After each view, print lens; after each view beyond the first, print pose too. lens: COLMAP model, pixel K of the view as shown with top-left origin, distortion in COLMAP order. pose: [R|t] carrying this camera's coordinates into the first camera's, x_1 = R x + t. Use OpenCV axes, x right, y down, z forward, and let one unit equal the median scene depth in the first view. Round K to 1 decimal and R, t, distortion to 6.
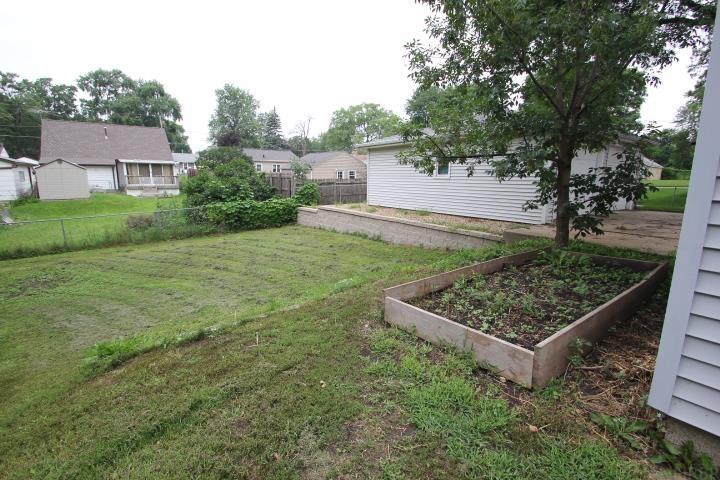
lens RADIAL K [[332.0, 0, 360.8], [0, 332.0, 238.5], [0, 0, 1]] dist [-0.008620, -0.006471]
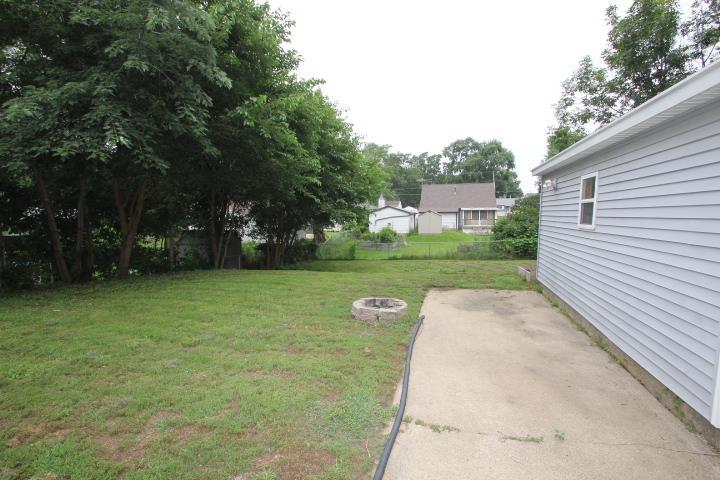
lens RADIAL K [[332.0, 0, 360.5], [0, 332.0, 237.1], [0, 0, 1]] dist [-0.008620, -0.006471]
pose [[0.603454, 0.034379, -0.796656, 0.092066], [-0.132606, 0.989485, -0.057747, 0.016039], [0.786294, 0.140489, 0.601668, -0.114008]]
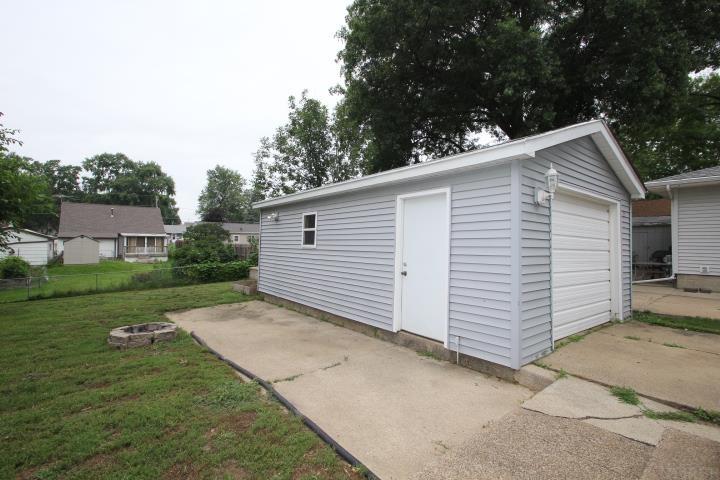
lens RADIAL K [[332.0, 0, 362.6], [0, 332.0, 236.9], [0, 0, 1]] dist [-0.008620, -0.006471]
pose [[0.999103, -0.008731, 0.041435, 0.074828], [0.016934, 0.979242, -0.201984, 0.023954], [-0.038811, 0.202505, 0.978512, -0.147430]]
